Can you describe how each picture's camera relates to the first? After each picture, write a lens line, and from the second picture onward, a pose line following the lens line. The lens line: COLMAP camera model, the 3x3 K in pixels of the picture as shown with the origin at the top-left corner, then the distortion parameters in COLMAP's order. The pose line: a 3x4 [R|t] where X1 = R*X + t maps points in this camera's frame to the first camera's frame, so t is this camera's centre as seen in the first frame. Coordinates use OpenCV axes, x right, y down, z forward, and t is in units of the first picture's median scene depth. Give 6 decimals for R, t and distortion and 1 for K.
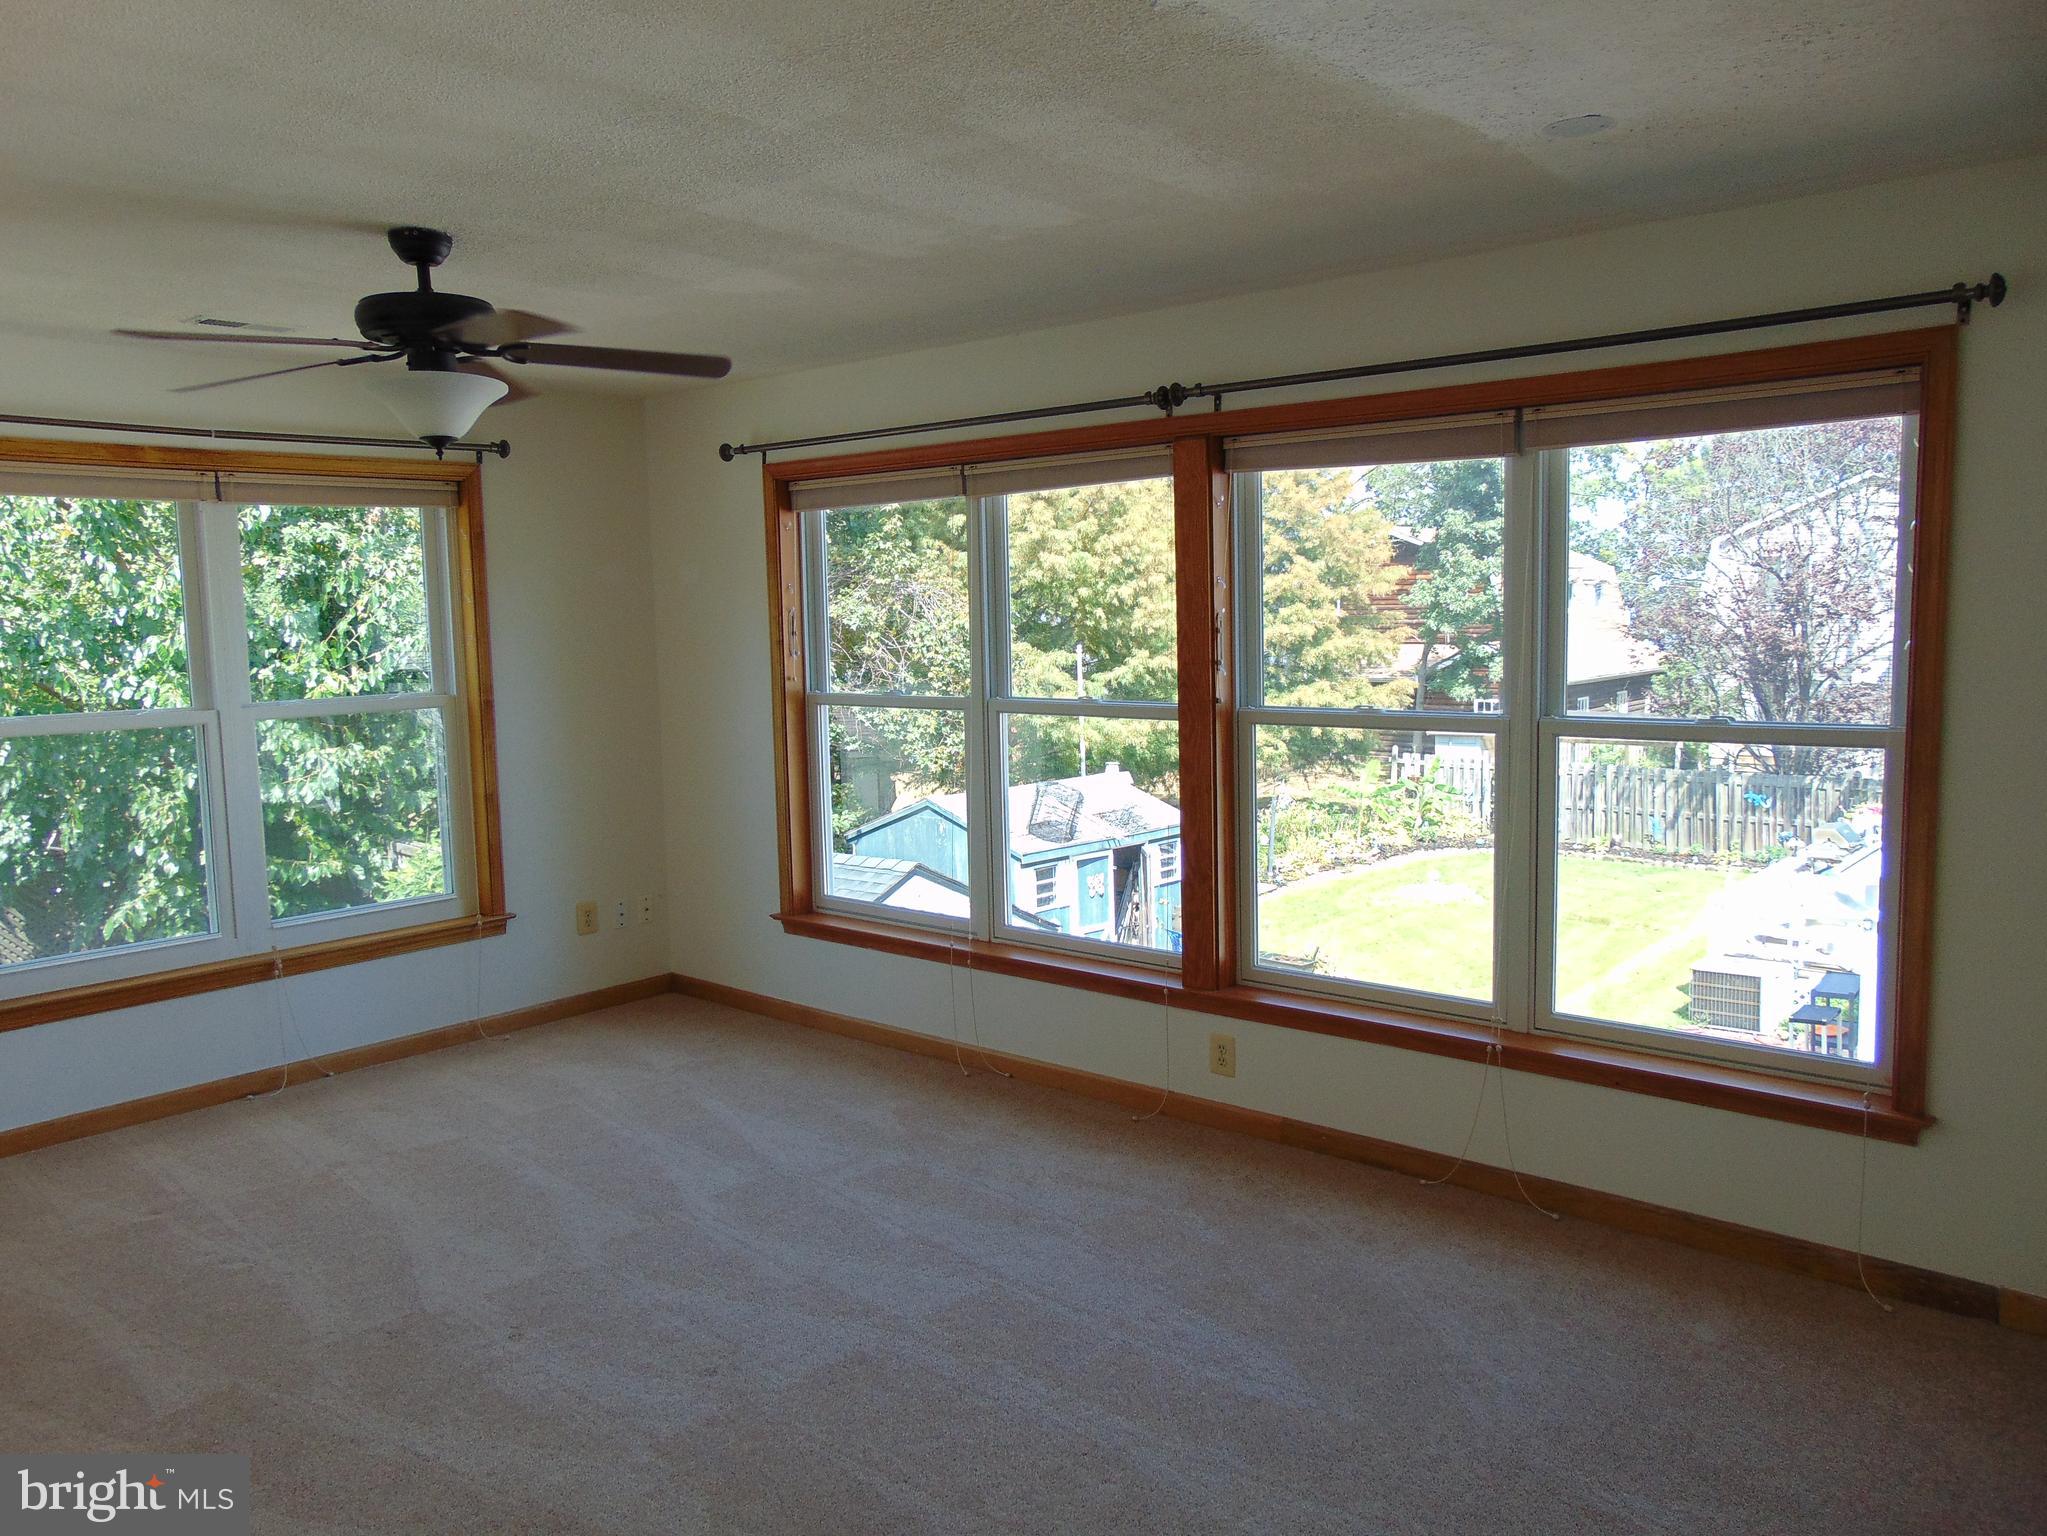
lens RADIAL K [[1537.7, 0, 1018.2], [0, 1537.7, 773.8], [0, 0, 1]] dist [-0.037775, 0.080343]
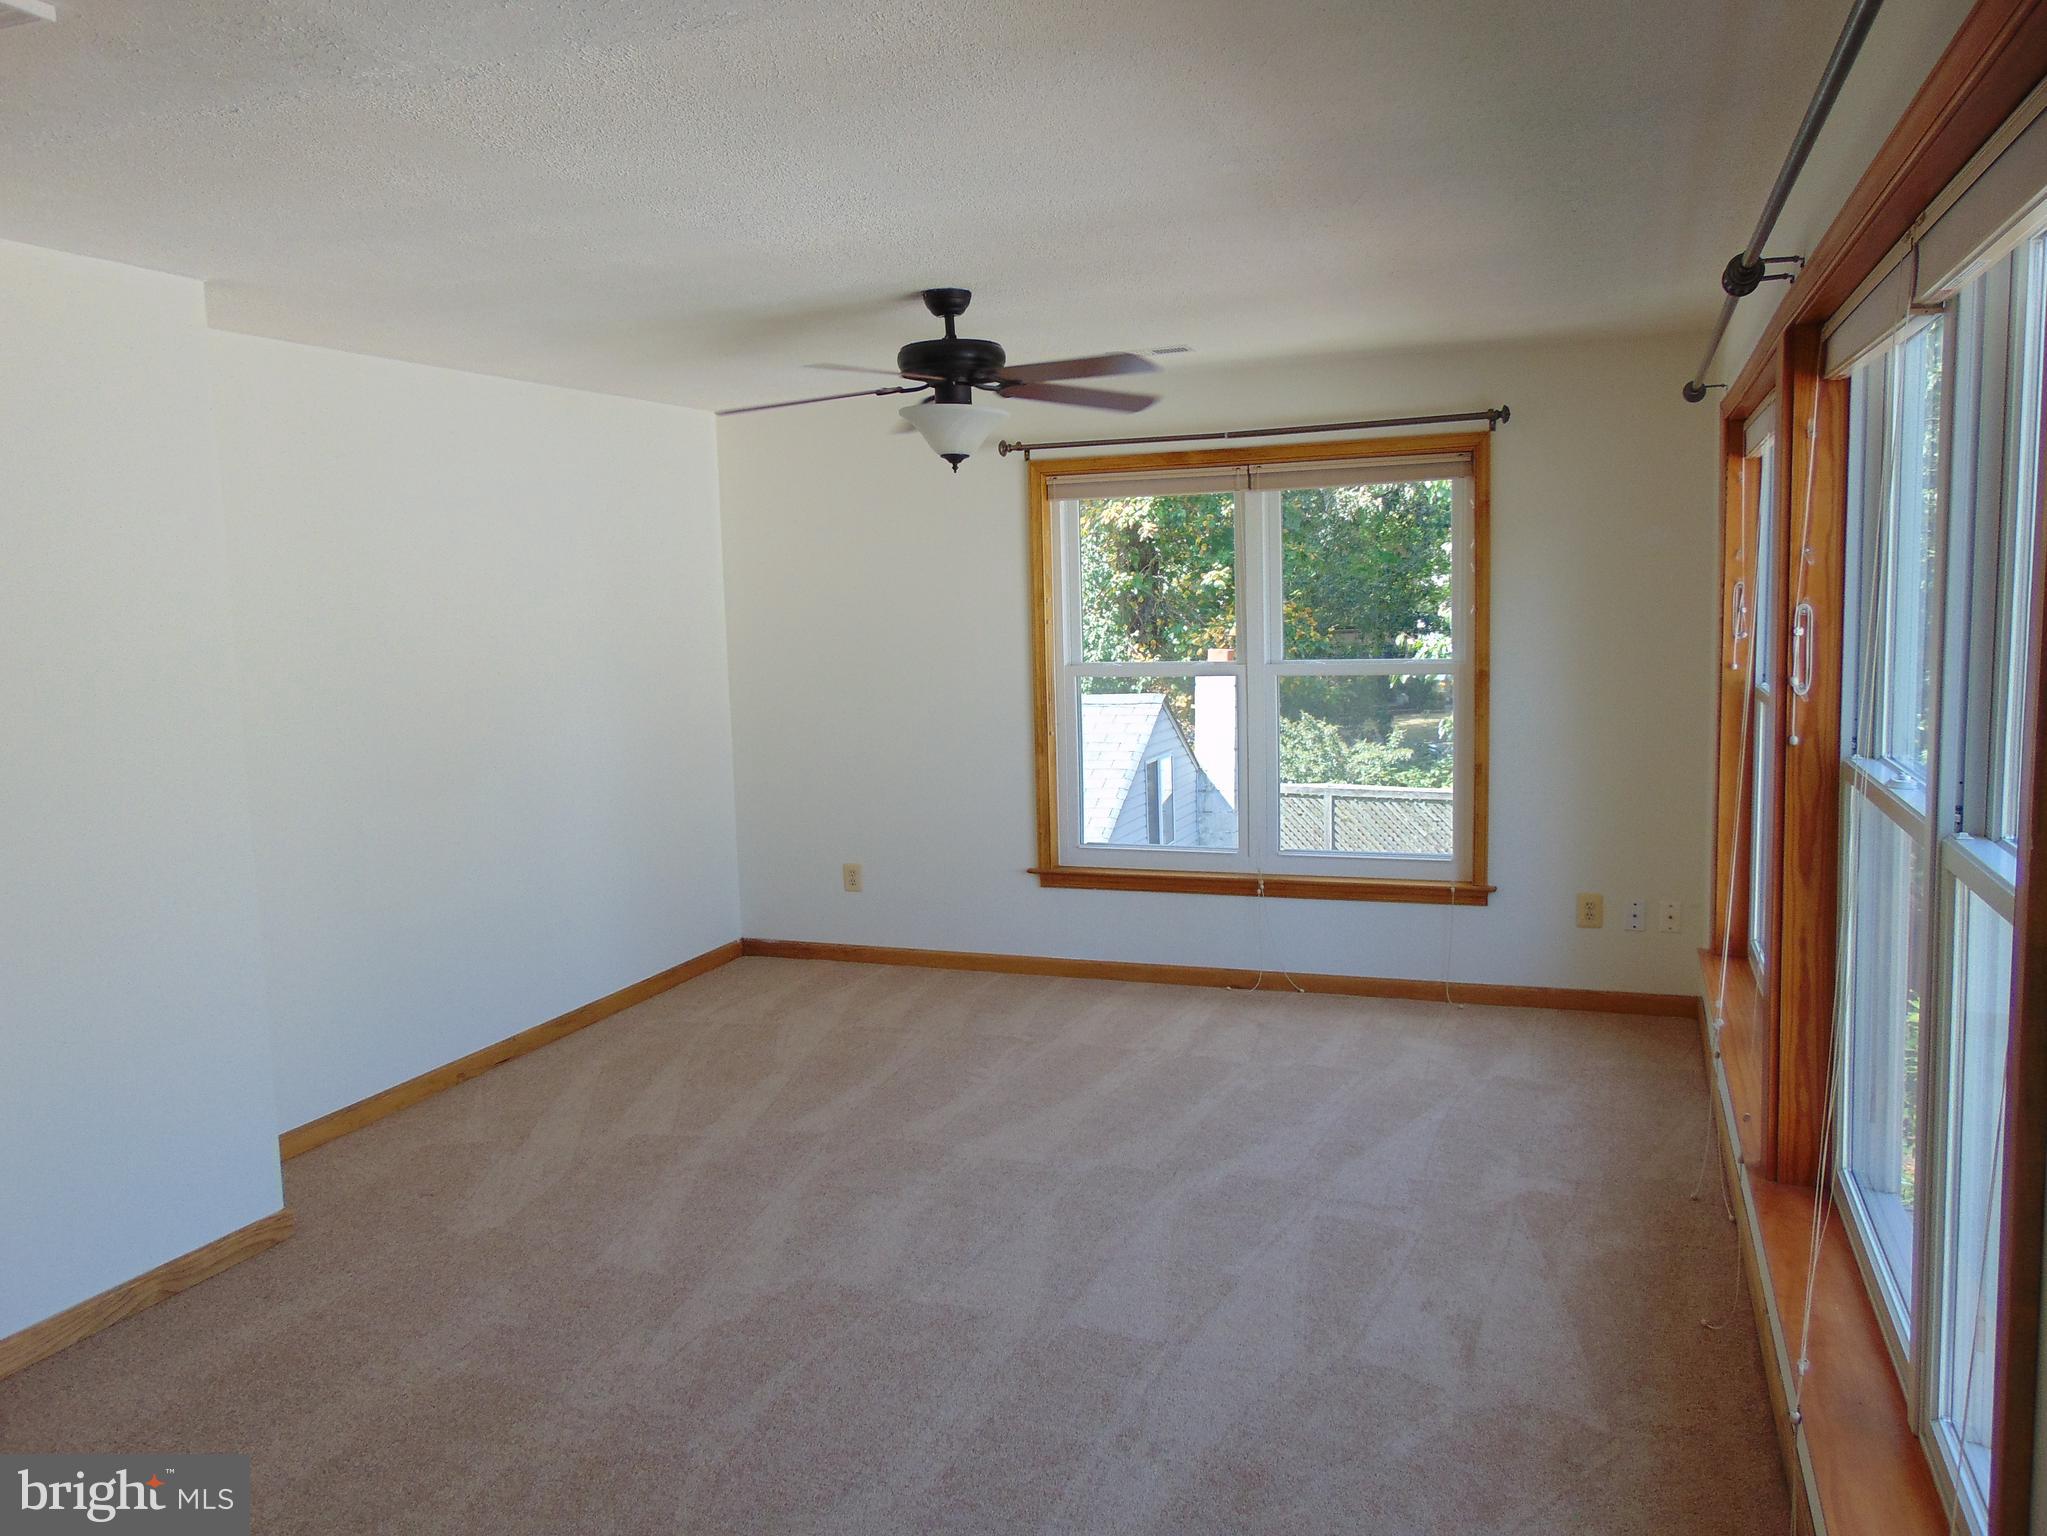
lens RADIAL K [[1537.7, 0, 1018.2], [0, 1537.7, 773.8], [0, 0, 1]] dist [-0.037775, 0.080343]
pose [[0.348751, 0.123224, -0.929080, 0.573151], [-0.084835, 0.991400, 0.099645, -0.065439], [0.933368, 0.044067, 0.356205, 0.433971]]
